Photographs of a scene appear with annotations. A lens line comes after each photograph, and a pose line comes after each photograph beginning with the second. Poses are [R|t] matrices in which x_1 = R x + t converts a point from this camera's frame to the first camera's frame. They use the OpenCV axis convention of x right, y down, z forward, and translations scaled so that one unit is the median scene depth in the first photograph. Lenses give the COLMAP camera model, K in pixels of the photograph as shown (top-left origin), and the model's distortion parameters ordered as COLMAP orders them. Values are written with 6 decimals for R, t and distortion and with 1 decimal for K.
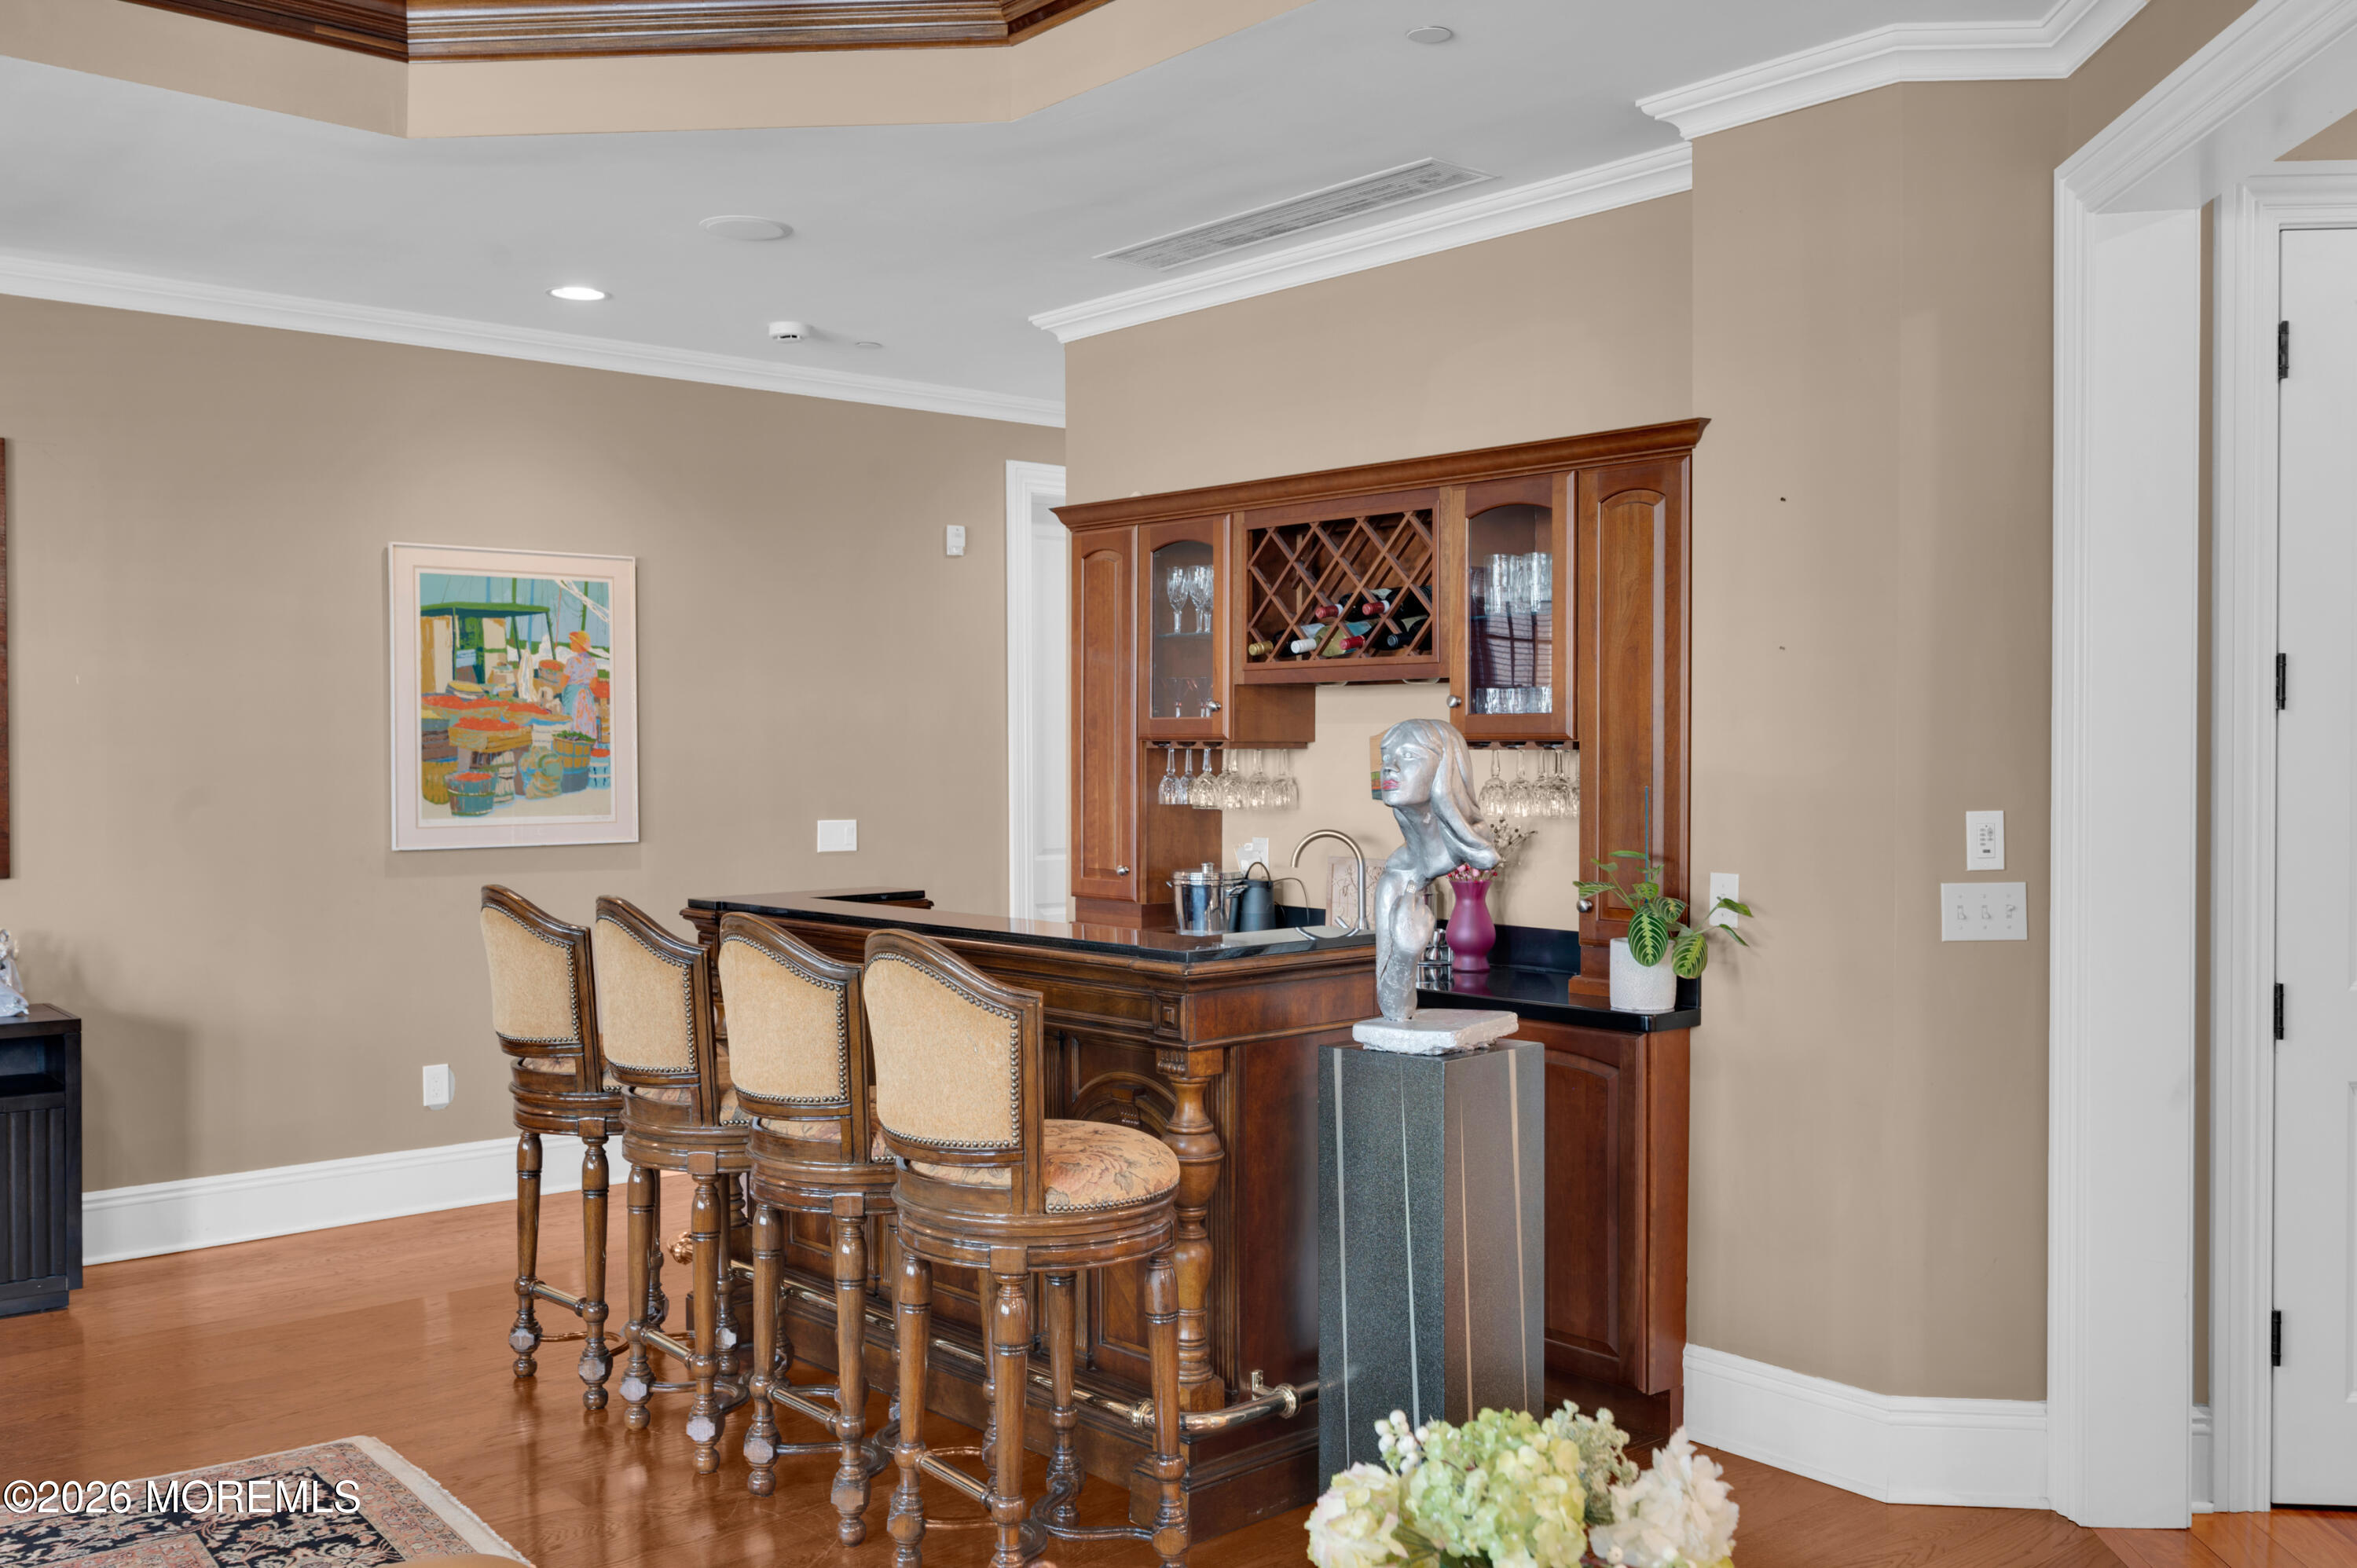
lens RADIAL K [[2042.7, 0, 1186.0], [0, 2042.7, 785.0], [0, 0, 1]] dist [-0.004744, -0.009079]
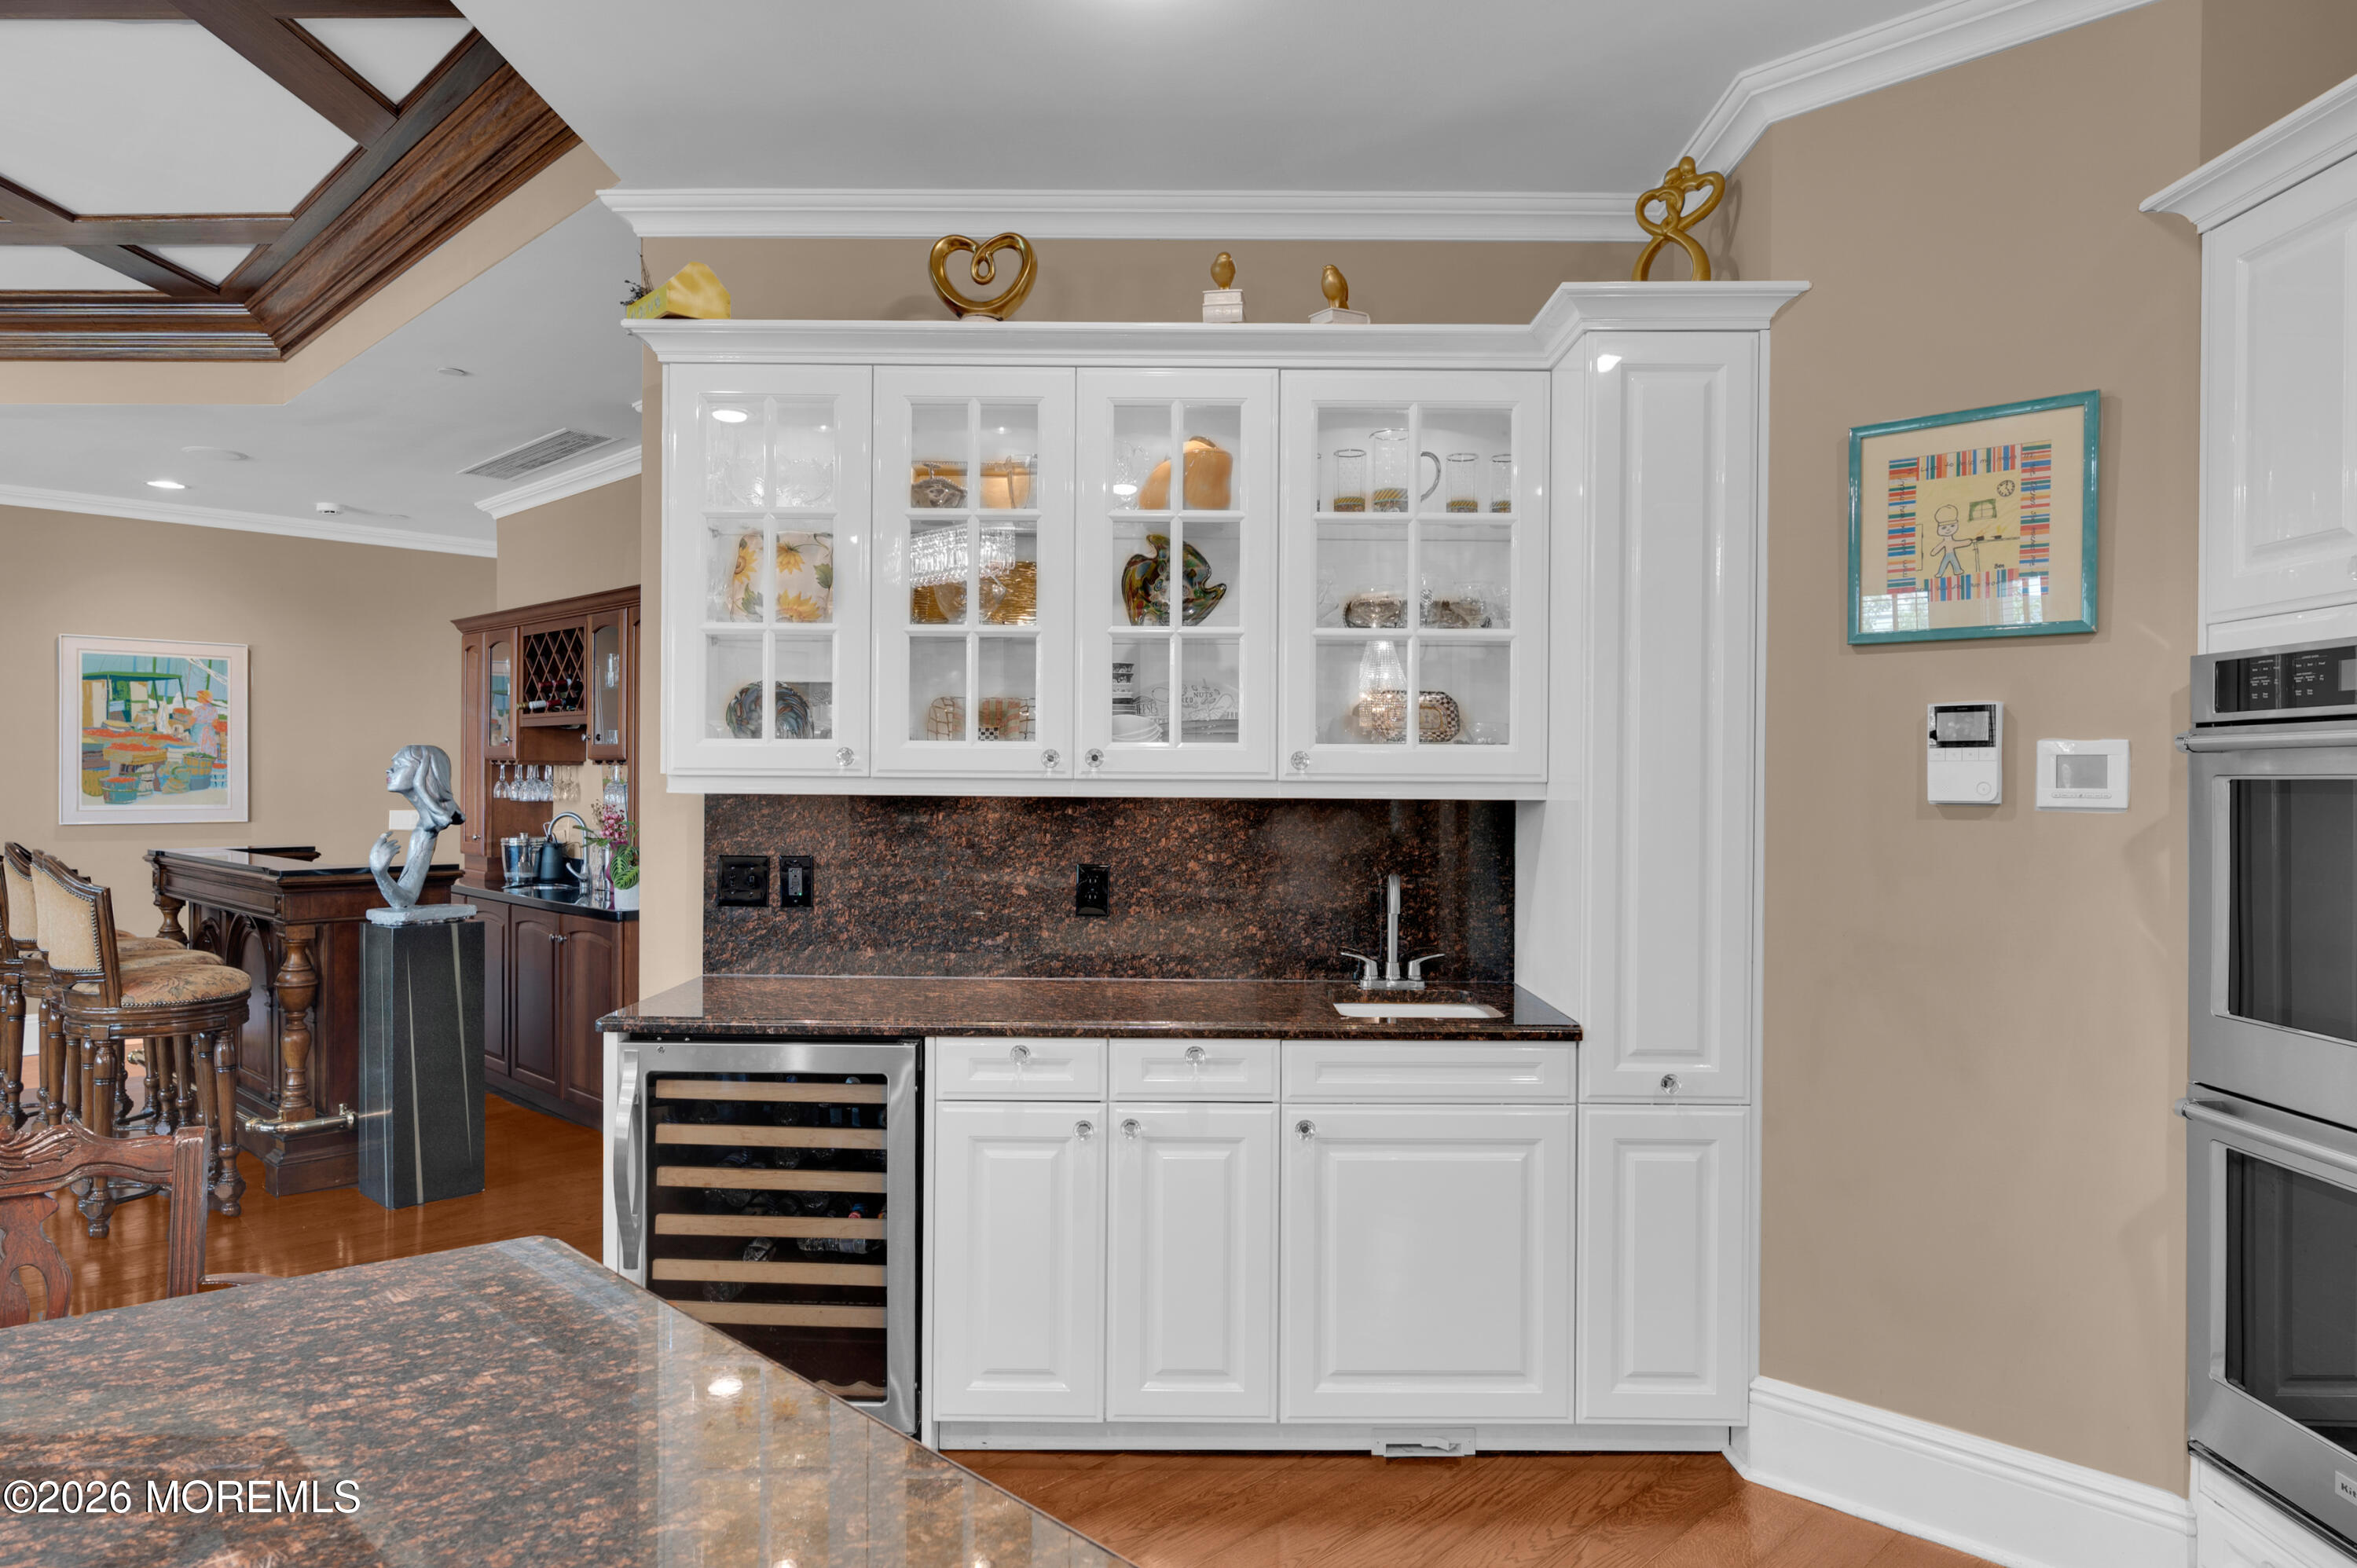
lens RADIAL K [[1443.4, 0, 1172.9], [0, 1443.4, 789.3], [0, 0, 1]] dist [-0.003558, -0.000894]
pose [[0.997477, 0.008631, 0.070461, 0.466750], [-0.007902, 0.999913, -0.010607, 0.010713], [-0.070547, 0.010023, 0.997458, -0.228048]]
